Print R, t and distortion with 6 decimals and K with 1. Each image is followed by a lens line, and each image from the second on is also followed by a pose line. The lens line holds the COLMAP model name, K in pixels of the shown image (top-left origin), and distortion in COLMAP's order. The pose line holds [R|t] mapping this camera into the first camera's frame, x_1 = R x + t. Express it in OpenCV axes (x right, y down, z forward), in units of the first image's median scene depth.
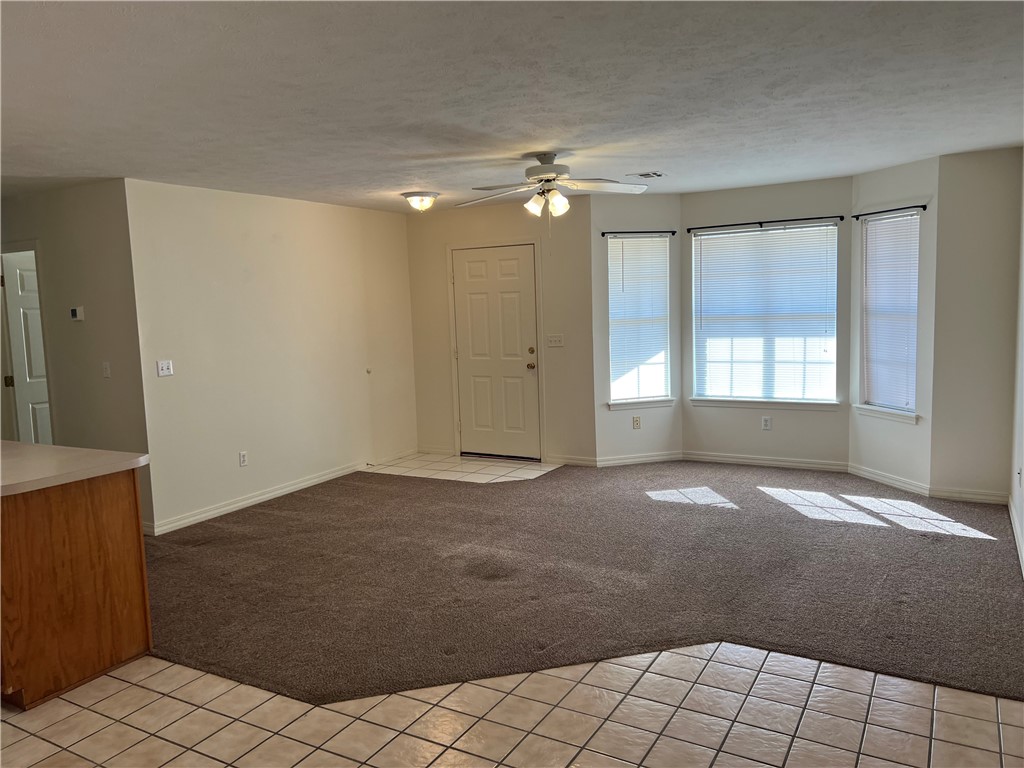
lens RADIAL K [[770.4, 0, 518.4], [0, 770.4, 381.7], [0, 0, 1]] dist [0.037425, -0.031098]
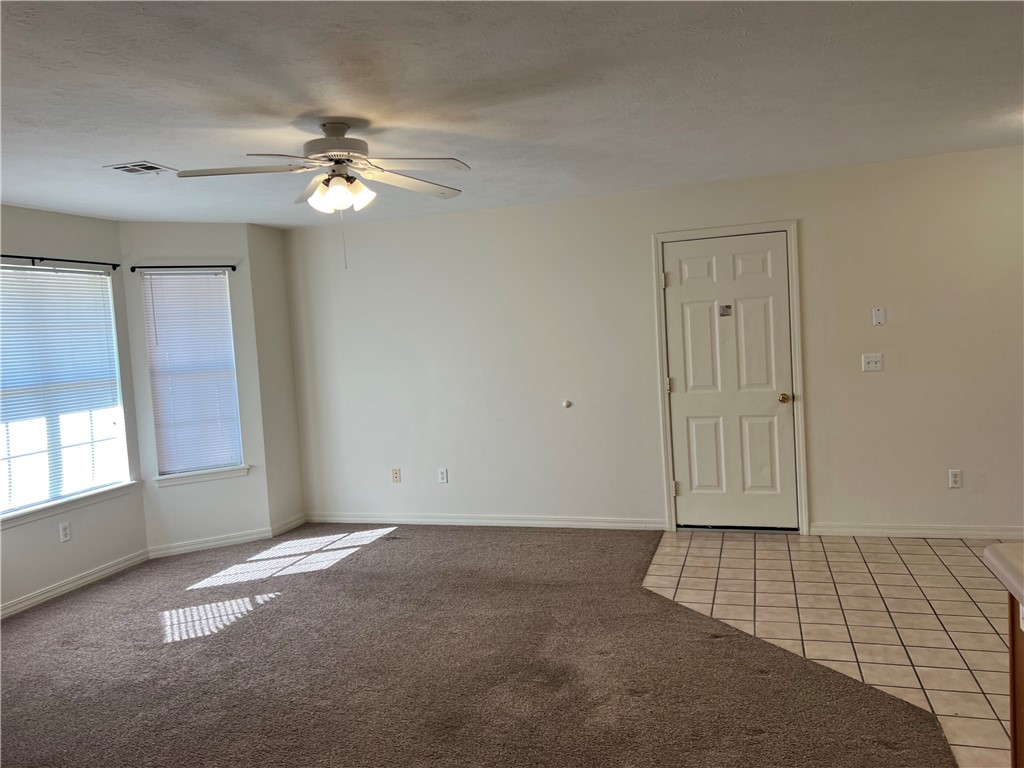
lens RADIAL K [[755.2, 0, 512.0], [0, 755.2, 384.0], [0, 0, 1]] dist [0.032012, -0.038155]
pose [[-0.205395, -0.021299, 0.978447, -0.512896], [0.173760, 0.983086, 0.057876, -0.057478], [-0.963130, 0.181903, -0.198220, 0.786749]]
